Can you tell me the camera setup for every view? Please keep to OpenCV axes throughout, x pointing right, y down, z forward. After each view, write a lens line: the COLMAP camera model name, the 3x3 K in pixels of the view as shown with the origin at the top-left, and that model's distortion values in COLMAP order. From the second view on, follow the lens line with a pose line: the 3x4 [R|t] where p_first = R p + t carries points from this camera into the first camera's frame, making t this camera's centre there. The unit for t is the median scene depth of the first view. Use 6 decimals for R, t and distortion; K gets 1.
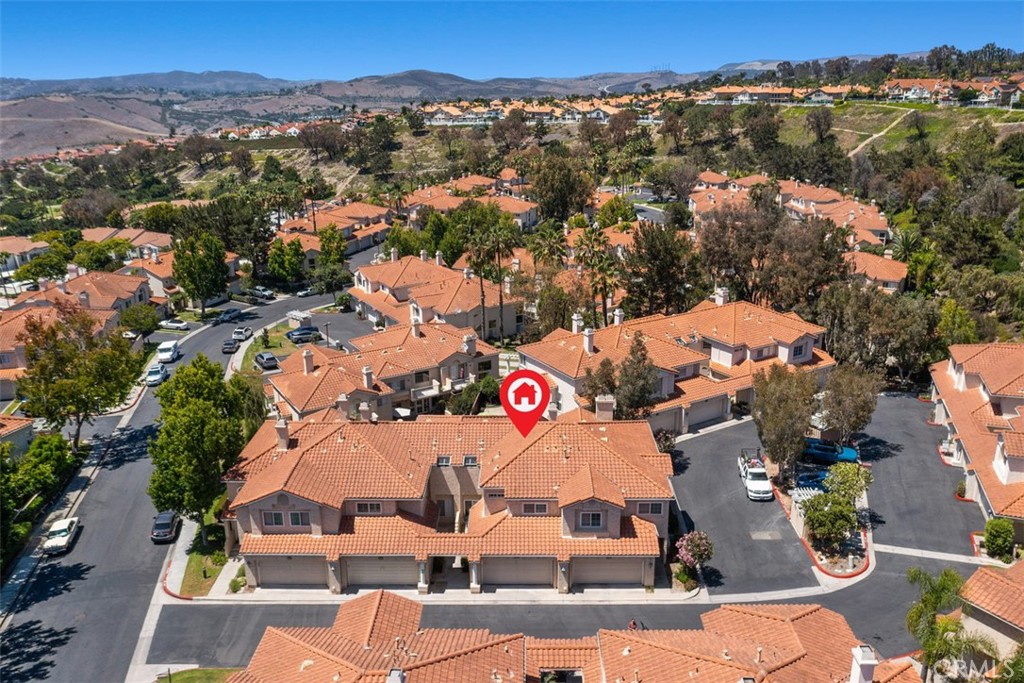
lens RADIAL K [[837.5, 0, 512.0], [0, 837.5, 341.5], [0, 0, 1]] dist [-0.013313, -0.000316]
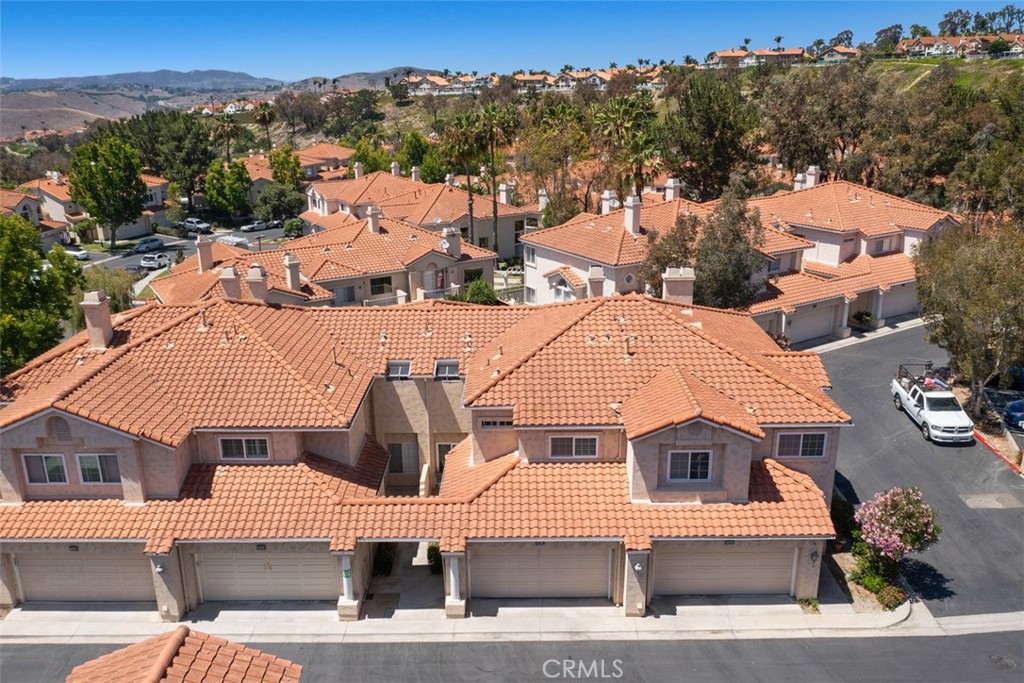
lens RADIAL K [[837.5, 0, 512.0], [0, 837.5, 341.5], [0, 0, 1]] dist [-0.013313, -0.000316]
pose [[0.999908, -0.004970, 0.012622, -0.013535], [0.004940, 0.999985, 0.002447, 0.115555], [-0.012633, -0.002384, 0.999917, 0.425922]]
